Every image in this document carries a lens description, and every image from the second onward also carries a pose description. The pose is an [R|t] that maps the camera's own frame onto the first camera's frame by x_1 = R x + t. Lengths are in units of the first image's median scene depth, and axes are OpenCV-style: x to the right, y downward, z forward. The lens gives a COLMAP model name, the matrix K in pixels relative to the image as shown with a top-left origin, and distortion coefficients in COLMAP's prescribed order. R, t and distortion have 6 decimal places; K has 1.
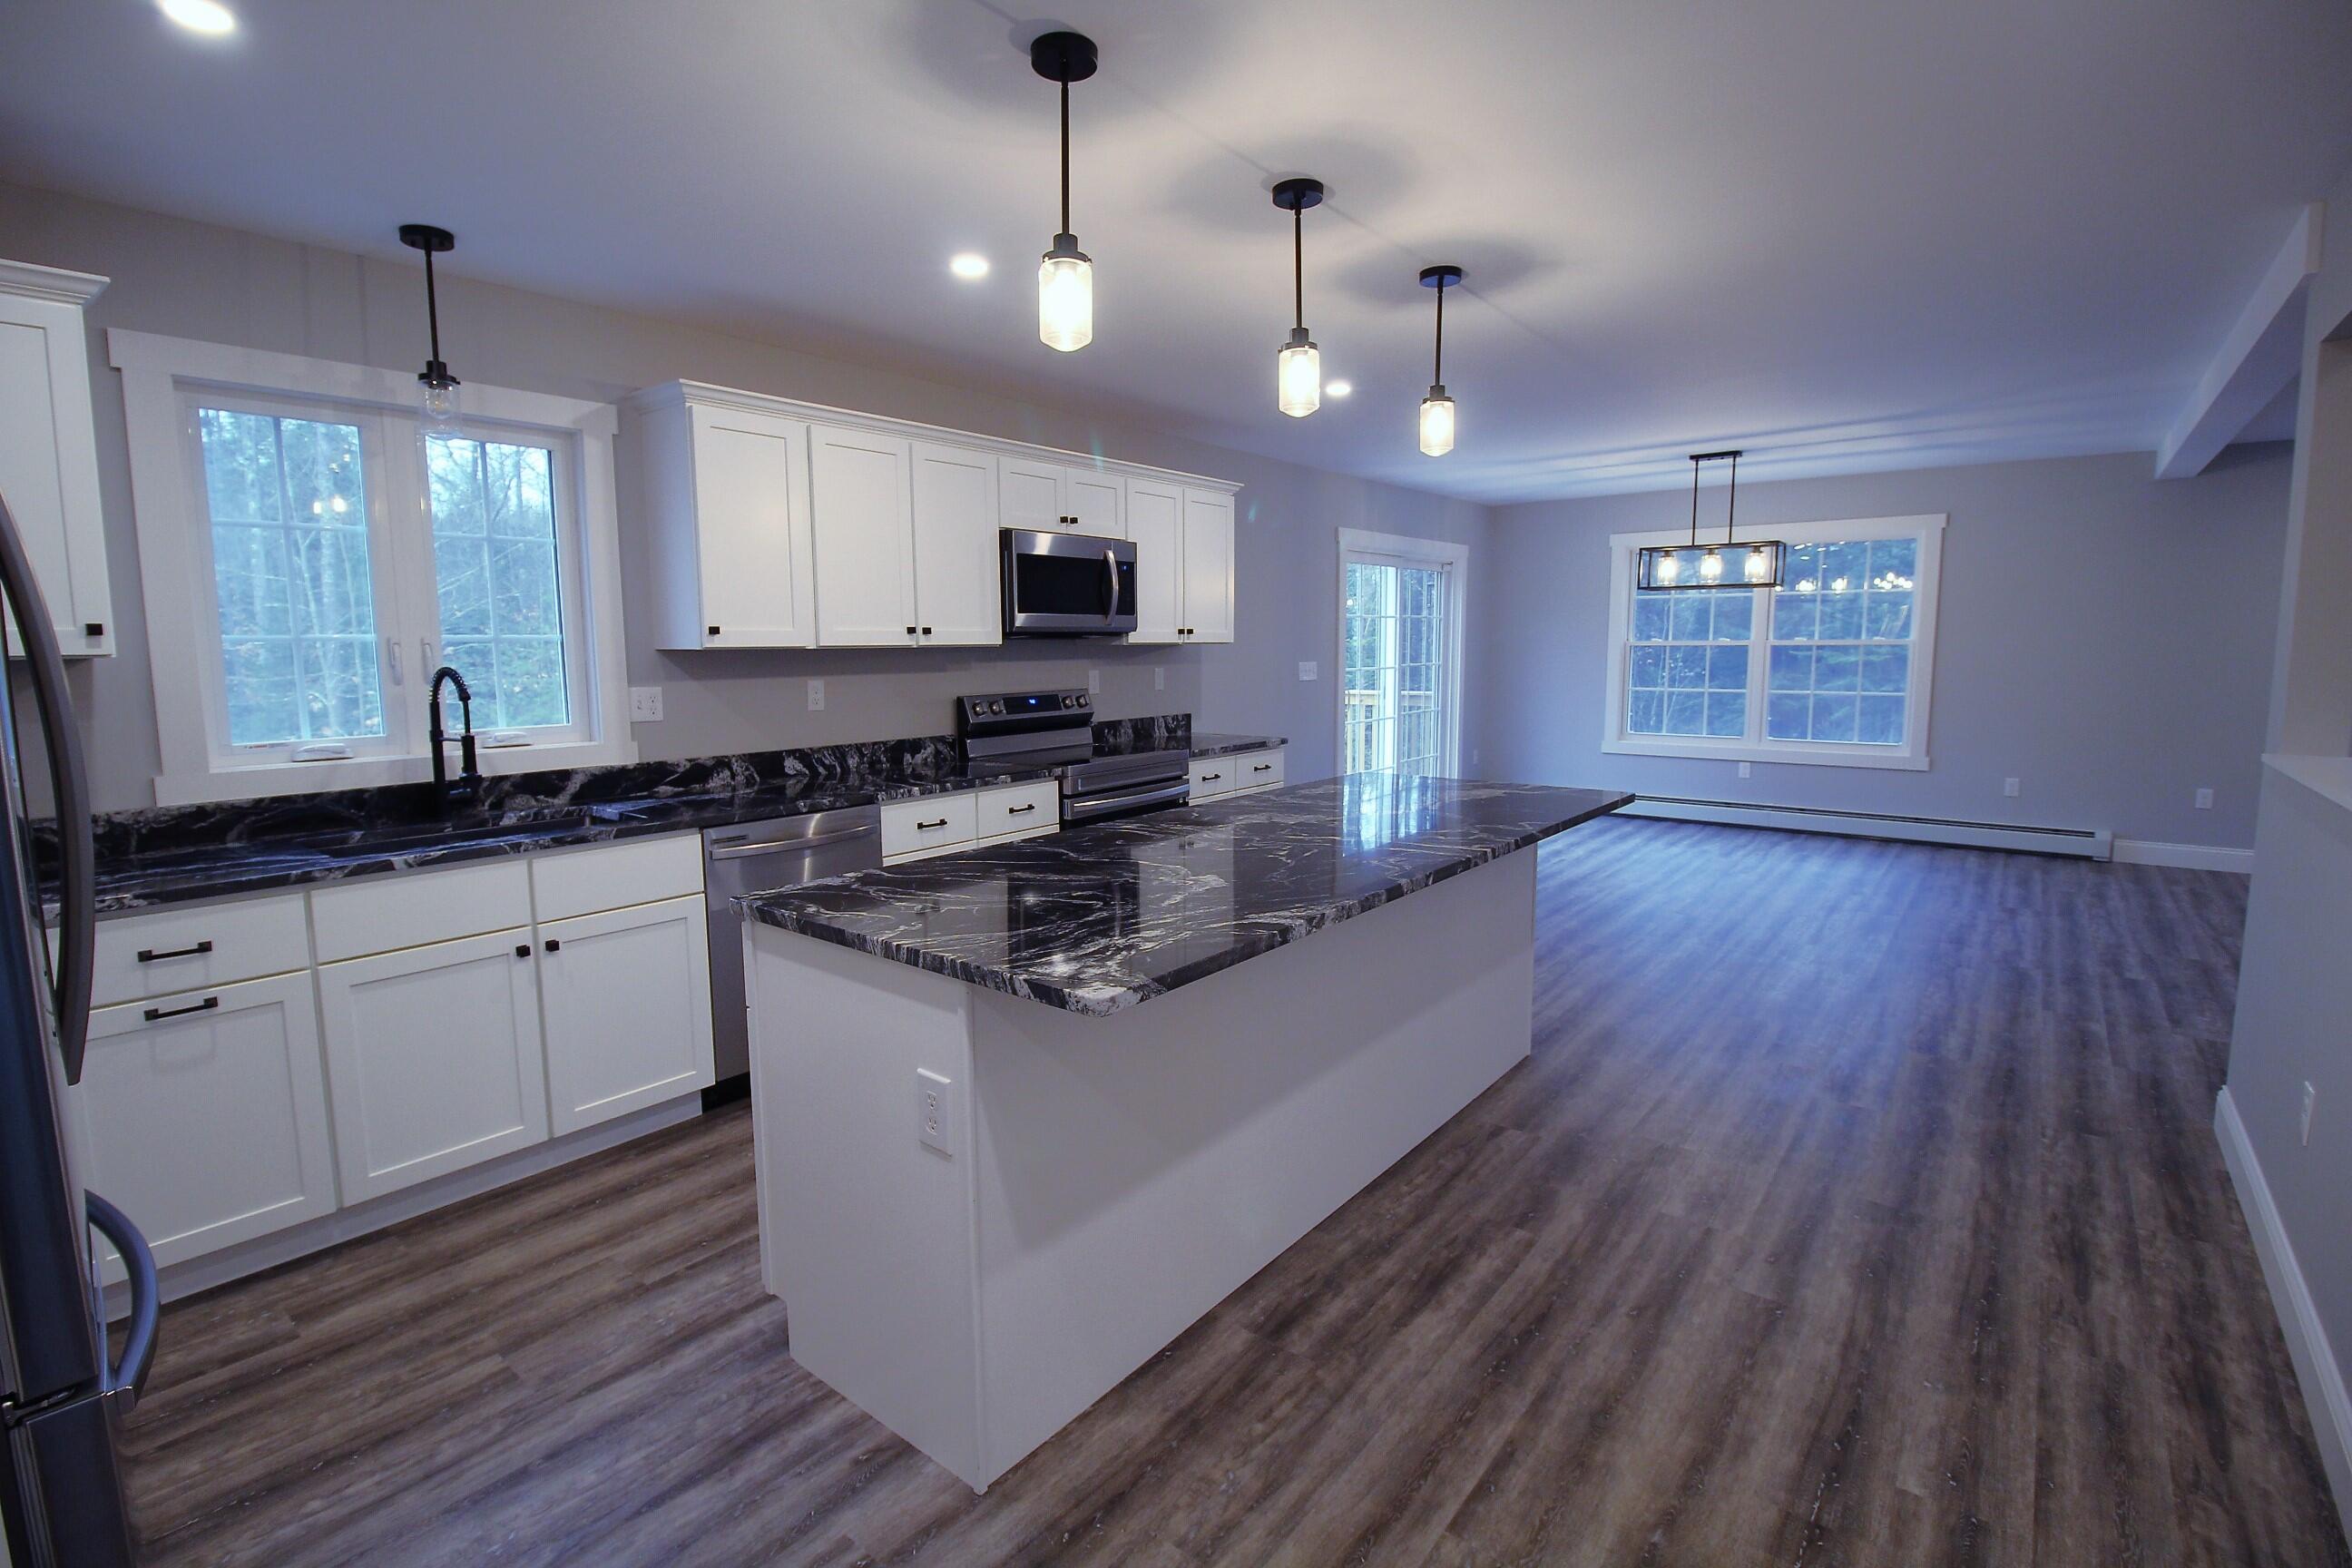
lens RADIAL K [[1094.6, 0, 1172.1], [0, 1094.6, 775.3], [0, 0, 1]] dist [-0.015096, -0.000097]
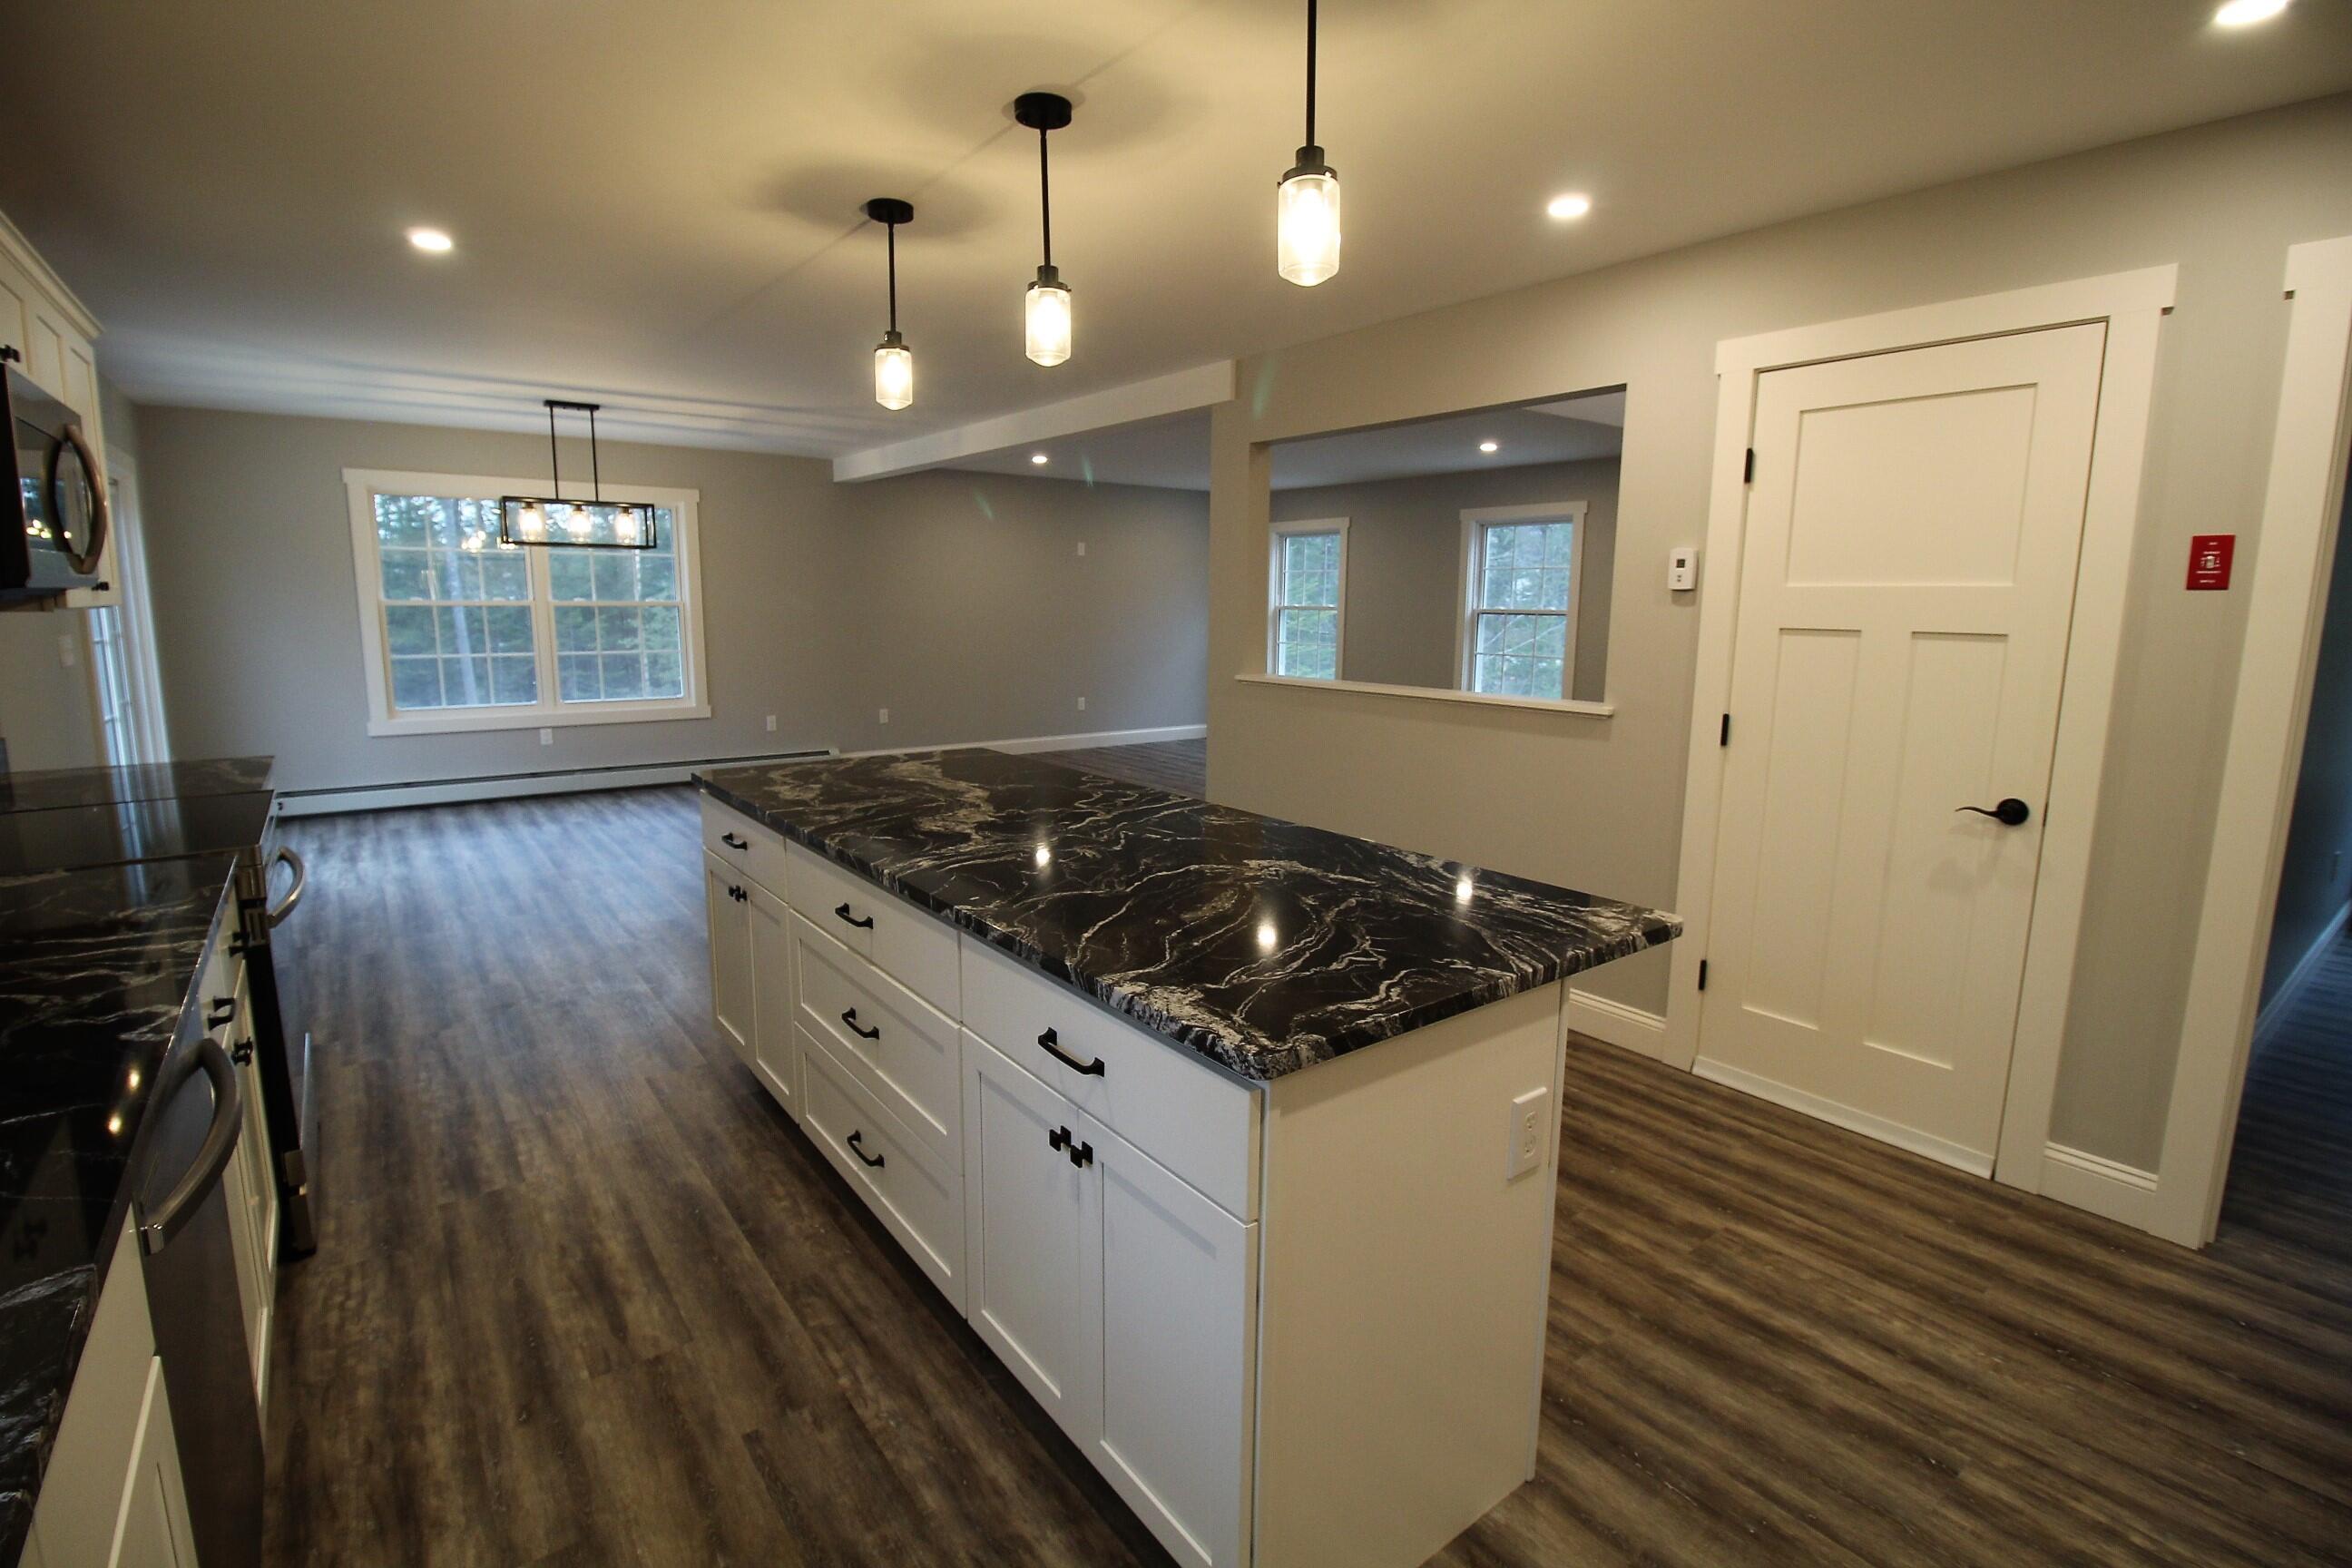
lens RADIAL K [[1094.6, 0, 1172.1], [0, 1094.6, 775.3], [0, 0, 1]] dist [-0.015096, -0.000097]
pose [[0.239317, -0.143899, 0.960219, -0.327526], [0.105900, 0.986925, 0.121507, -0.035103], [-0.965149, 0.072609, 0.251426, 0.277519]]
